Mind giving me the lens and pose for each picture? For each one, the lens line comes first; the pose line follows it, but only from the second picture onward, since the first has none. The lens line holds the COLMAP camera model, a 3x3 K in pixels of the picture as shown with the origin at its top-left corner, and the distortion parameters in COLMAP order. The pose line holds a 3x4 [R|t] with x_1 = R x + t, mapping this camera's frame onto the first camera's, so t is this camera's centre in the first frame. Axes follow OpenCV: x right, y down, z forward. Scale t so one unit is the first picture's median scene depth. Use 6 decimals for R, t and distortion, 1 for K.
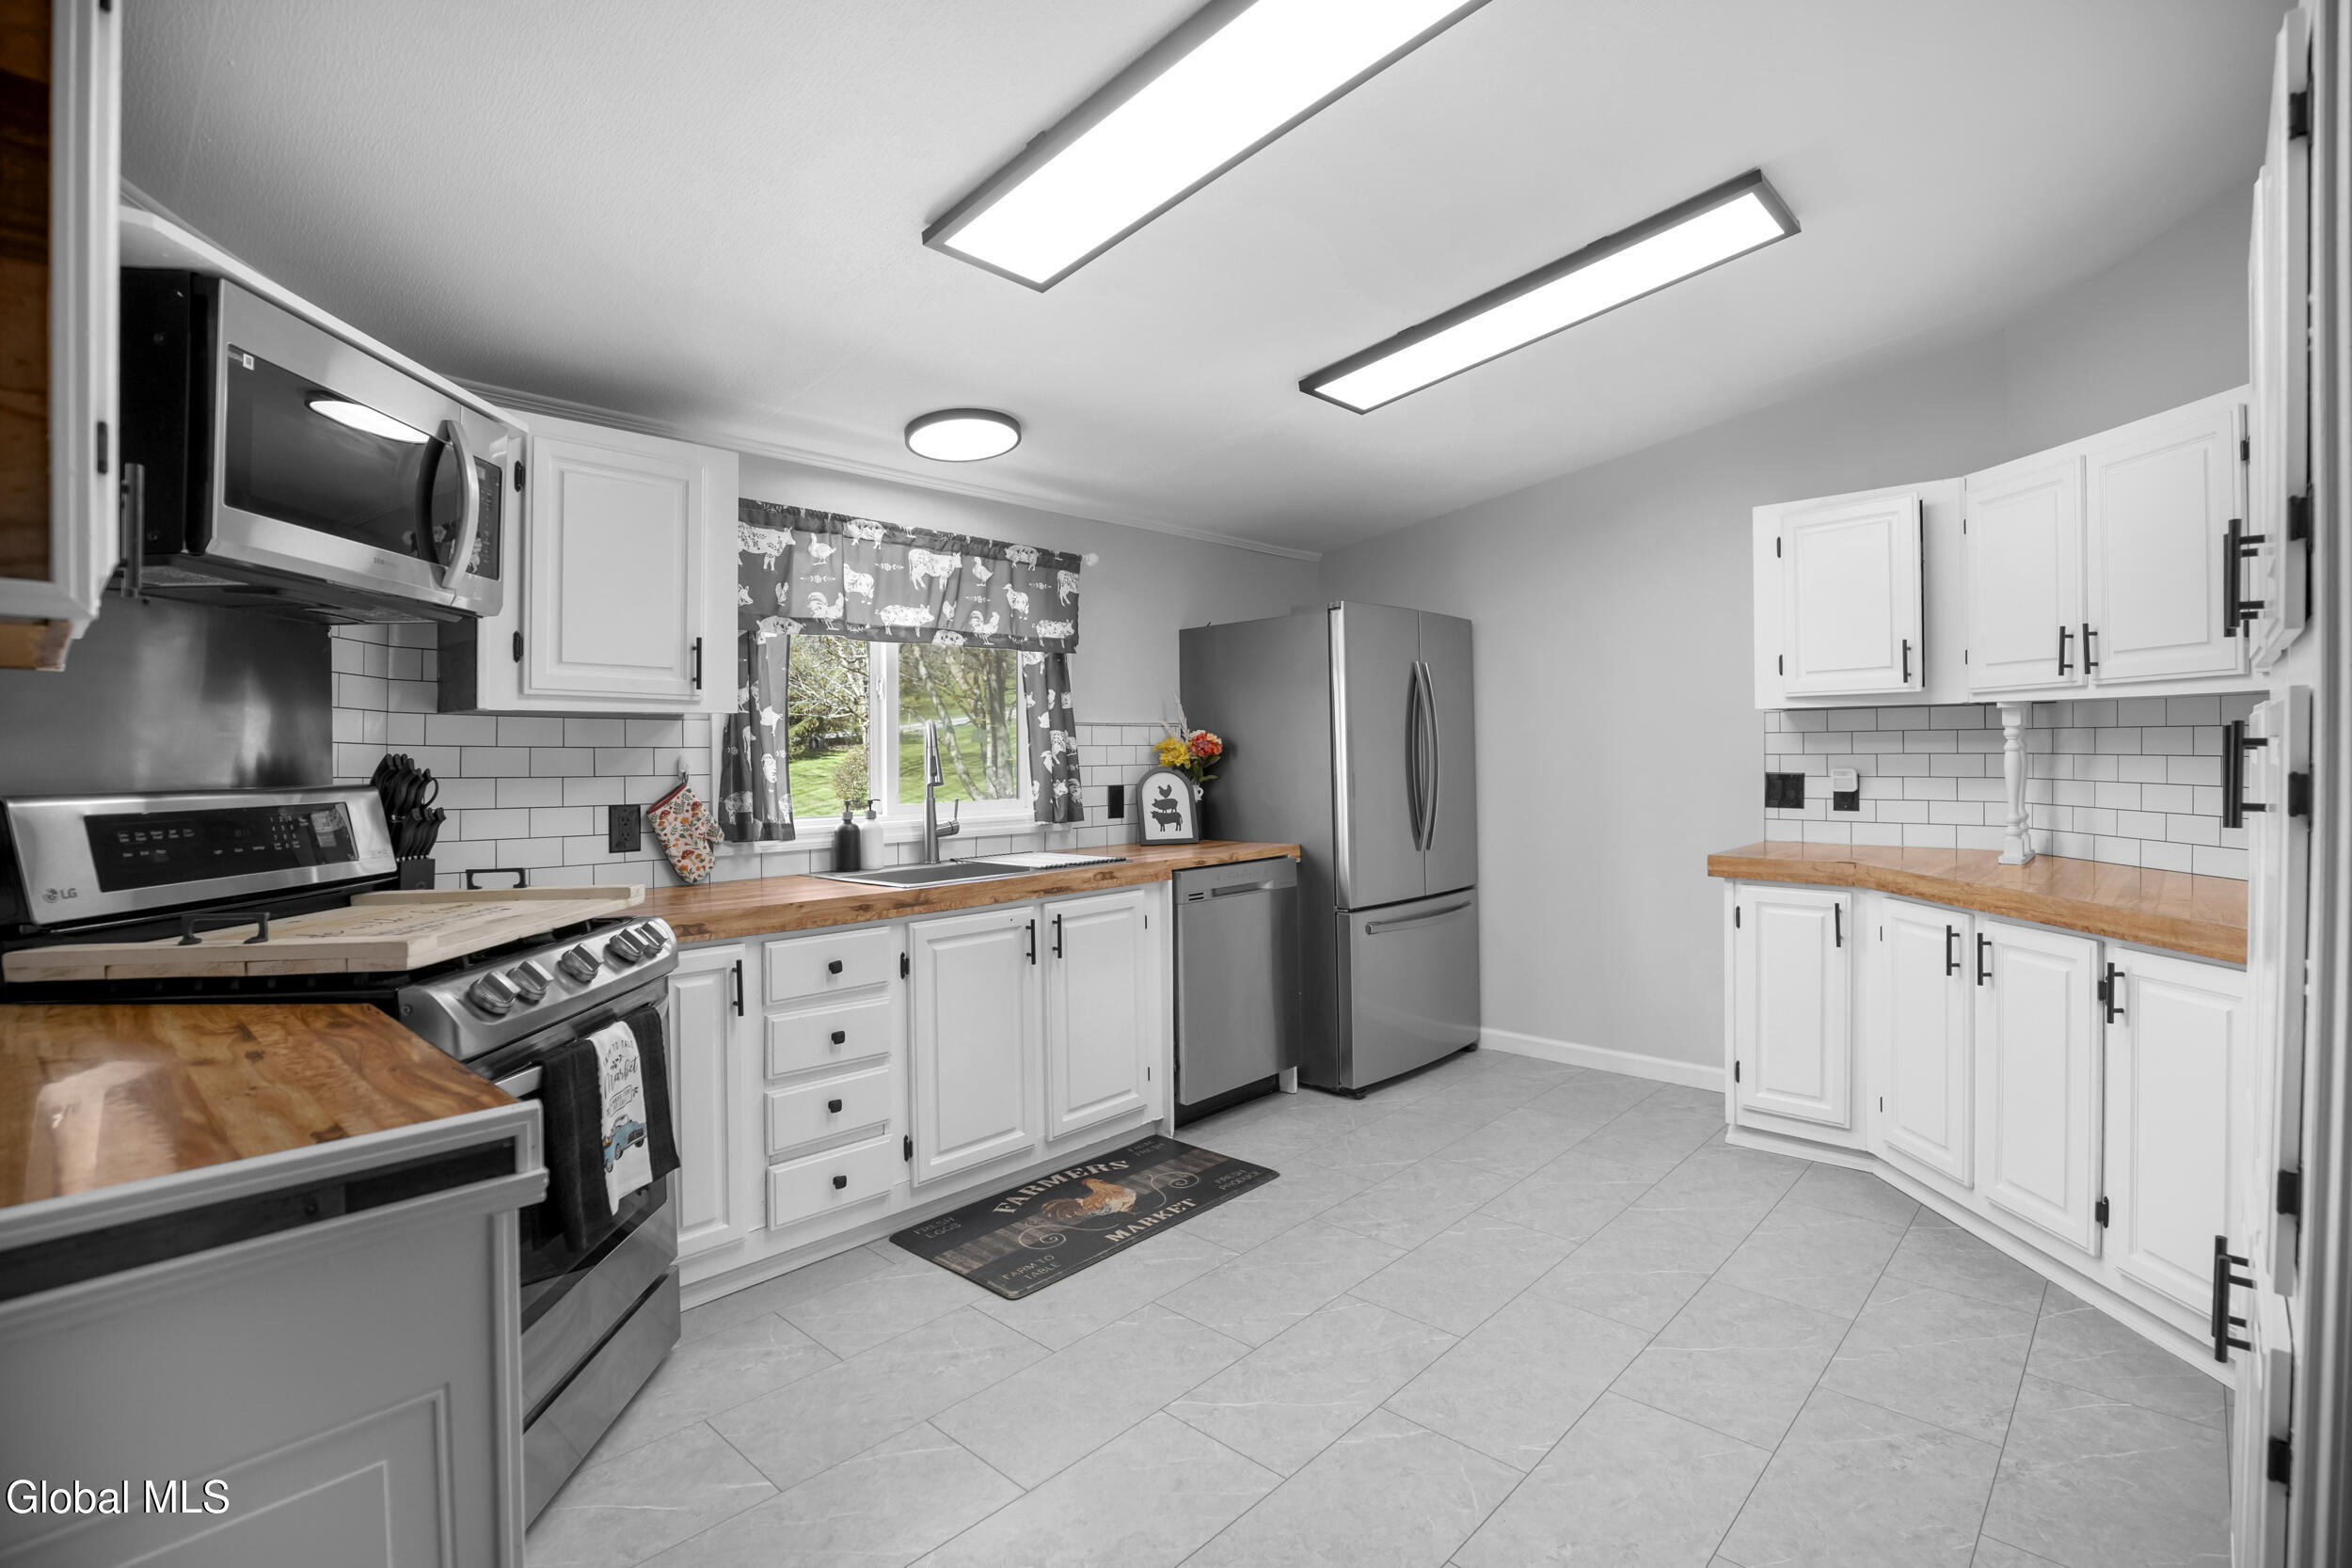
lens RADIAL K [[1104.7, 0, 1192.2], [0, 1104.7, 745.1], [0, 0, 1]] dist [-0.035216, 0.008892]
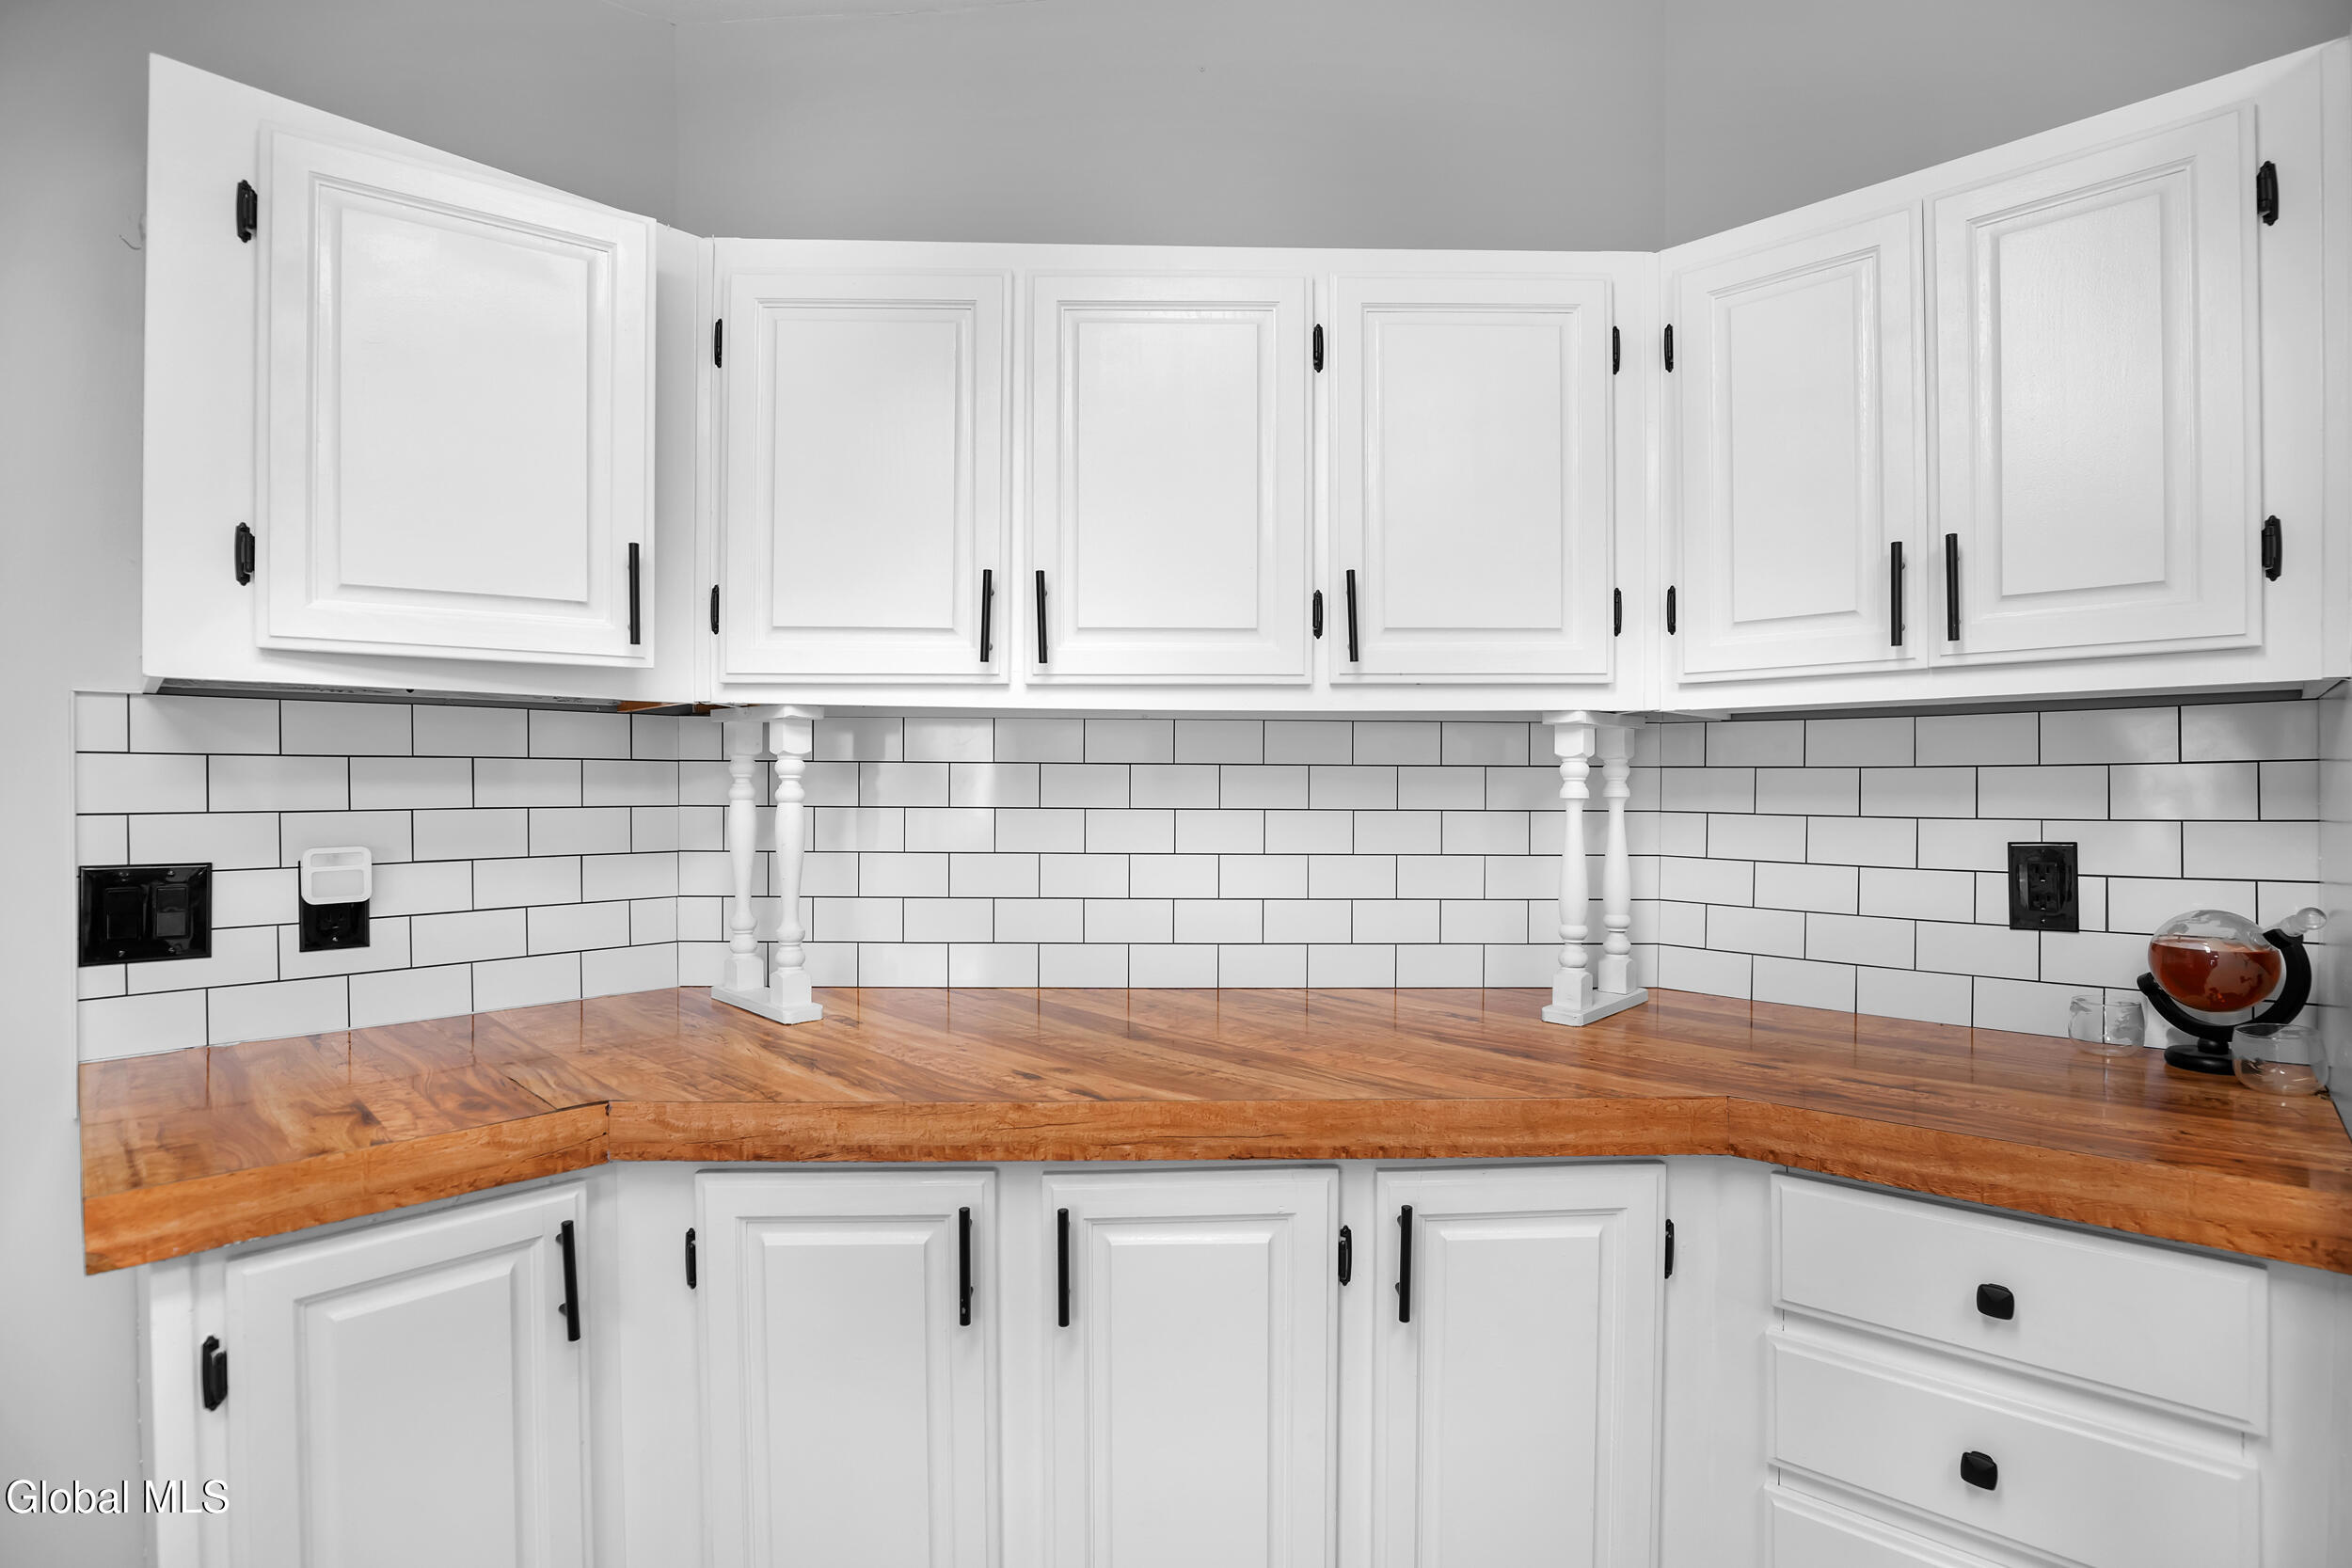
lens RADIAL K [[1096.8, 0, 1176.0], [0, 1096.8, 784.0], [0, 0, 1]] dist [-0.028143, 0.000441]
pose [[-0.002158, 0.007500, 0.999970, 0.202958], [-0.004600, 0.999961, -0.007510, 0.000002], [-0.999987, -0.004616, -0.002123, 0.711764]]
